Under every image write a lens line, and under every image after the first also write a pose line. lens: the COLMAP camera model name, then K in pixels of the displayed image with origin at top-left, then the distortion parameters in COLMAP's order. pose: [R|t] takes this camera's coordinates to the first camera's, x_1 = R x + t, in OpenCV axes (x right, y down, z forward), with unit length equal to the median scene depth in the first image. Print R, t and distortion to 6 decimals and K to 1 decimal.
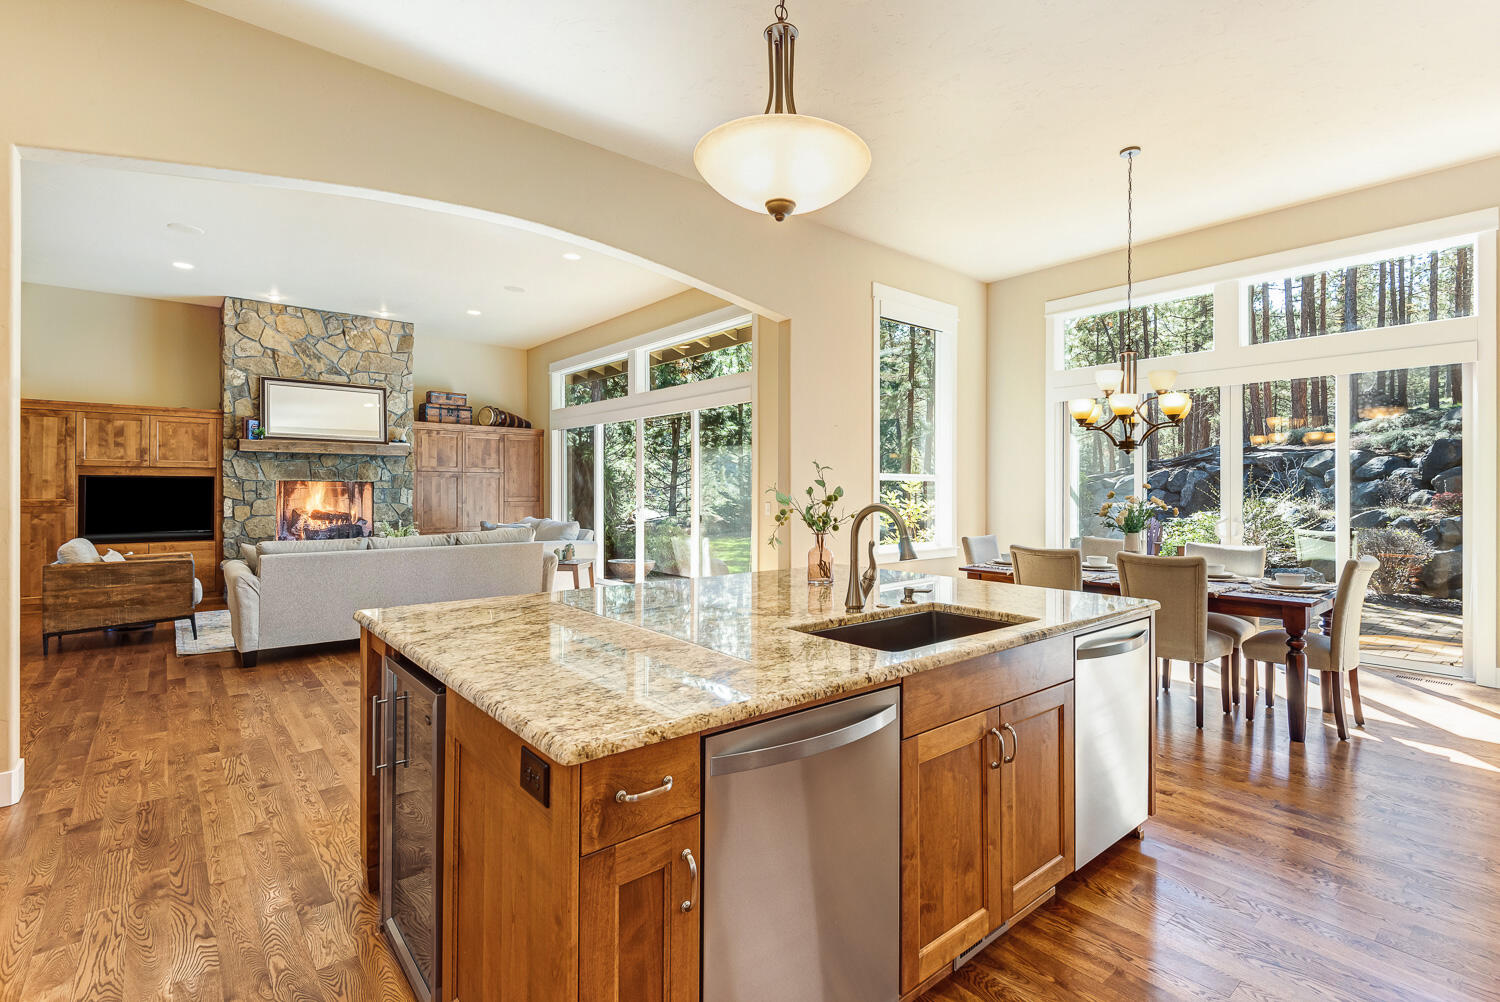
lens RADIAL K [[691.4, 0, 750.9], [0, 691.4, 492.1], [0, 0, 1]] dist [0.029639, -0.018810]
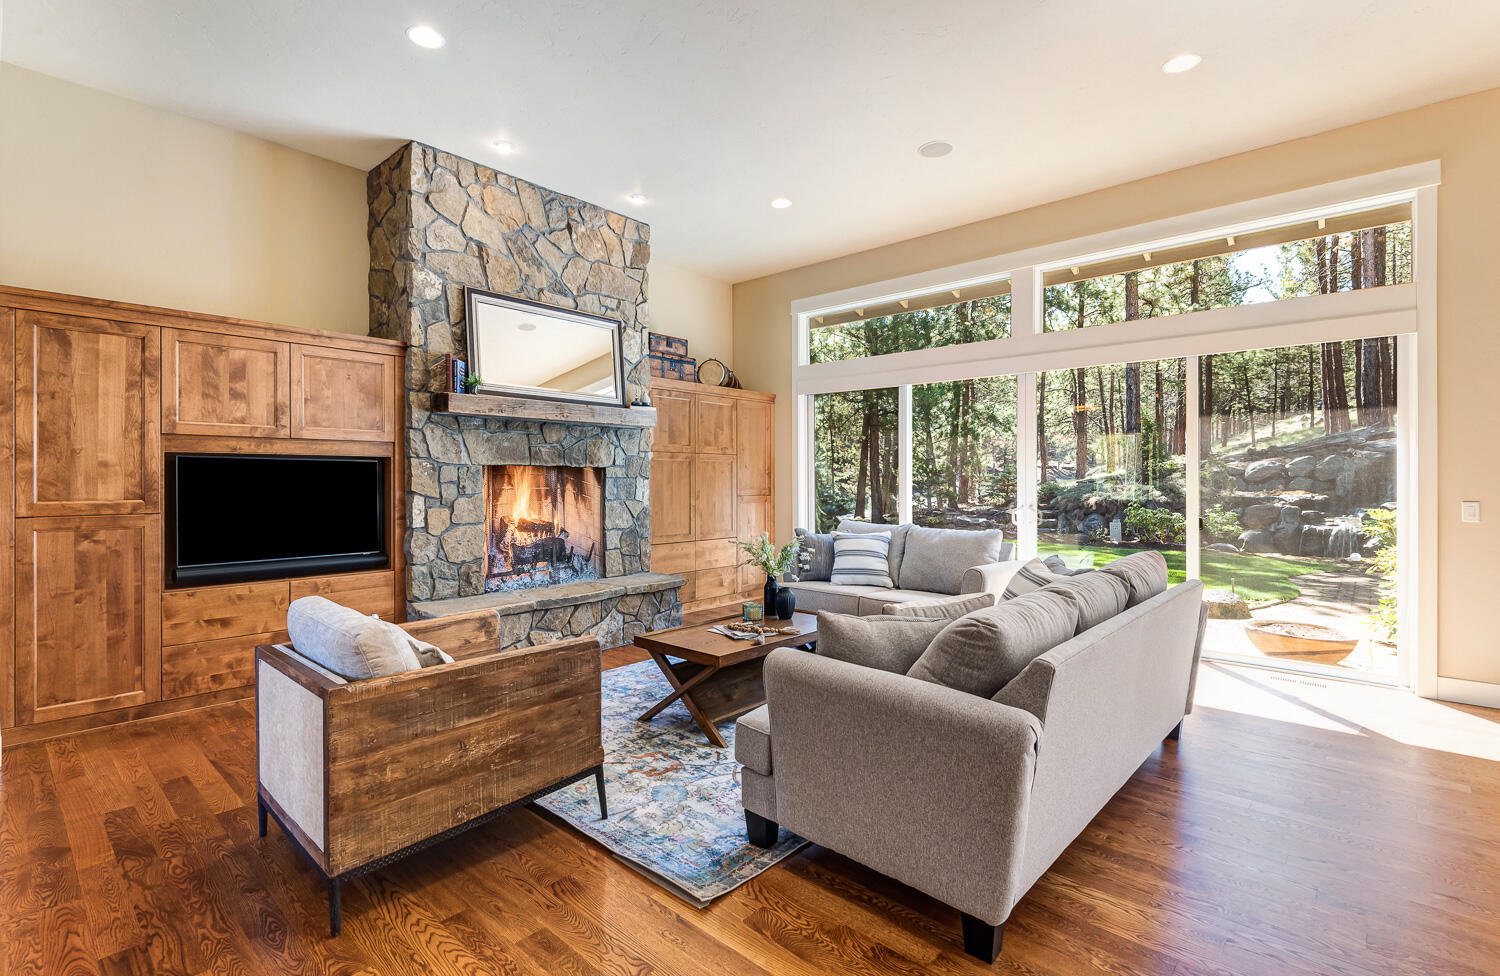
lens RADIAL K [[684.3, 0, 752.4], [0, 684.3, 480.7], [0, 0, 1]] dist [0.049617, -0.036850]
pose [[0.989573, -0.000307, 0.144030, -0.544972], [-0.000309, 0.999991, 0.004254, -0.005438], [-0.144030, -0.004254, 0.989564, 0.389764]]
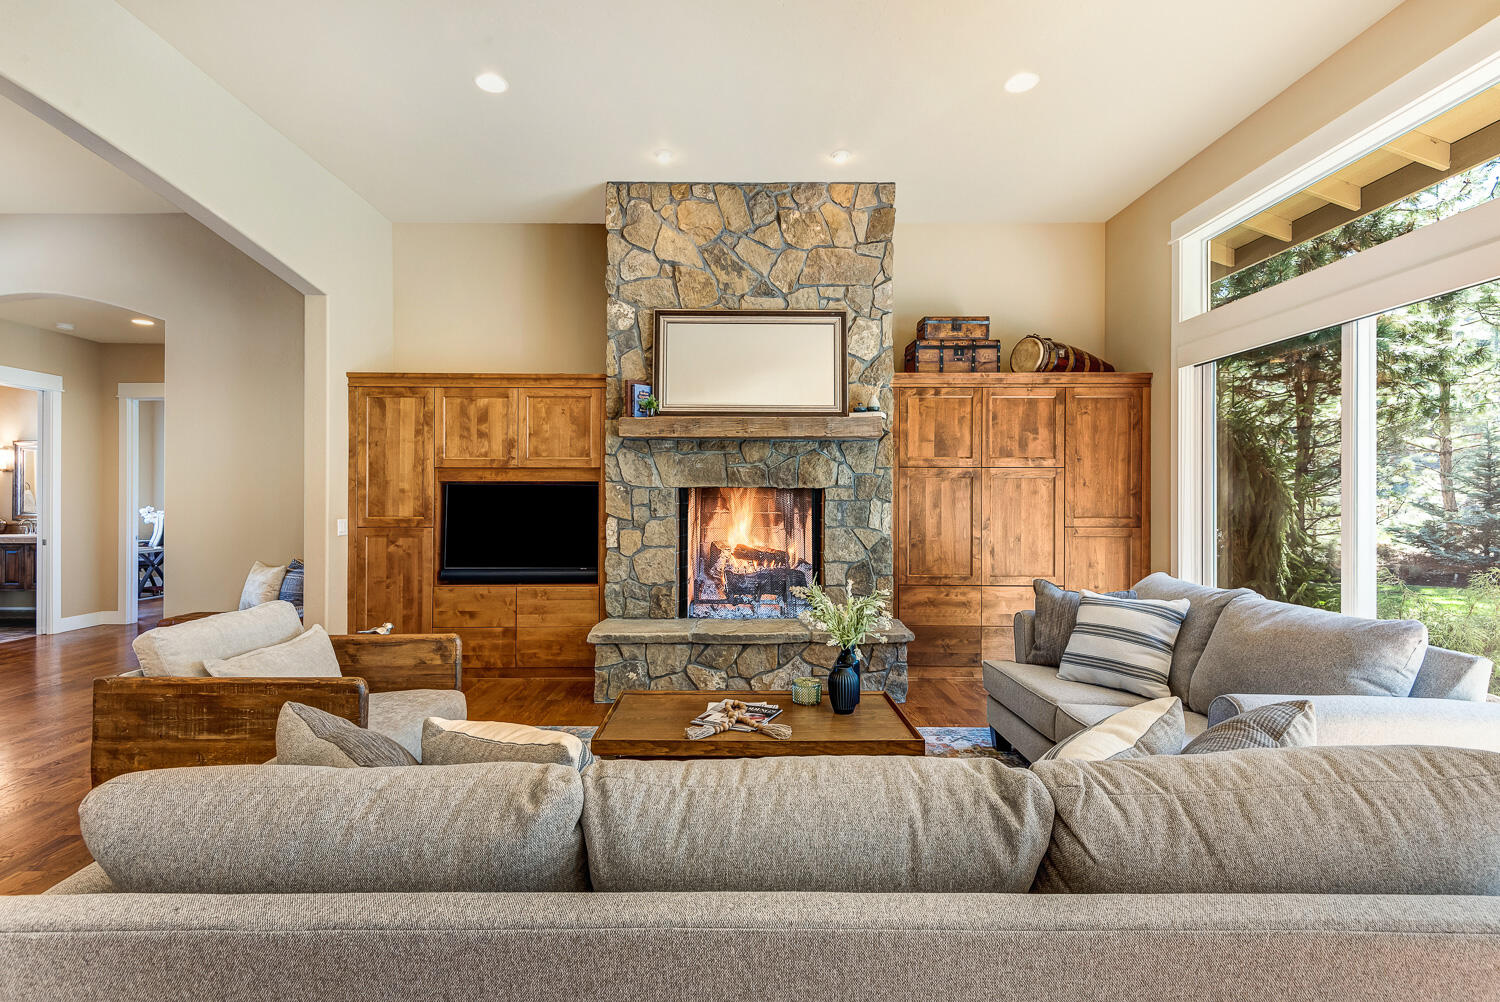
lens RADIAL K [[702.0, 0, 739.5], [0, 702.0, 502.9], [0, 0, 1]] dist [0.032070, -0.000137]
pose [[0.770972, 0.002176, -0.636865, -0.267838], [-0.000375, 0.999996, 0.002962, -0.005210], [0.636869, -0.002045, 0.770970, 0.586038]]
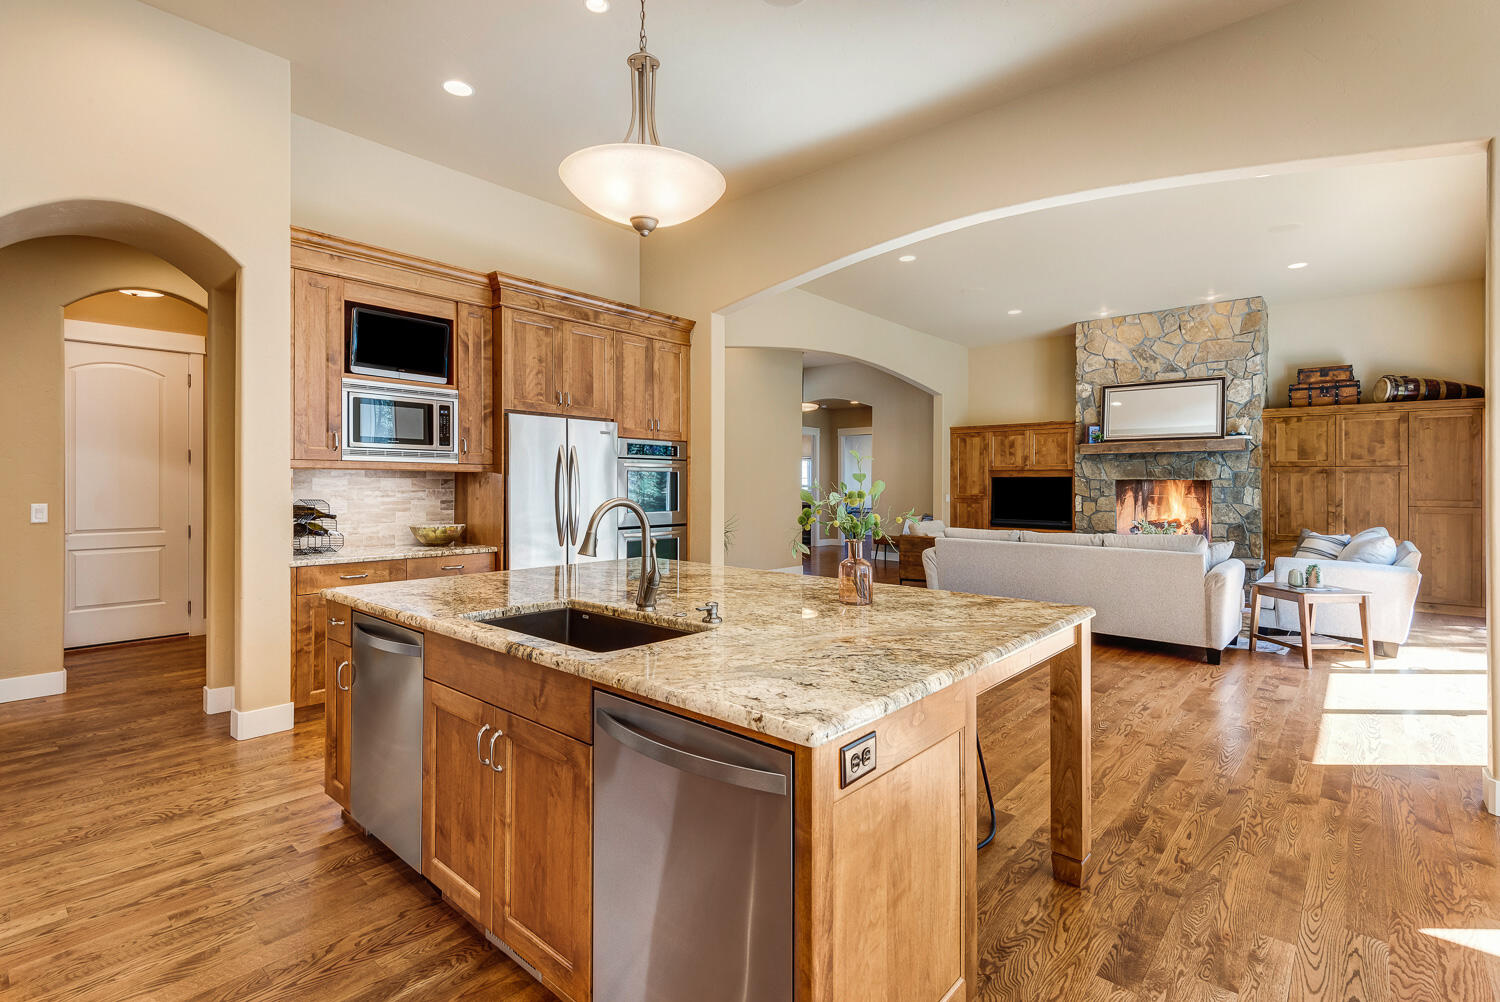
lens RADIAL K [[703.0, 0, 749.5], [0, 703.0, 475.0], [0, 0, 1]] dist [0.030154, -0.022789]
pose [[0.158854, -0.015479, -0.987181, 0.317555], [-0.007532, 0.999829, -0.016889, -0.000949], [0.987273, 0.010119, 0.158710, 0.266484]]
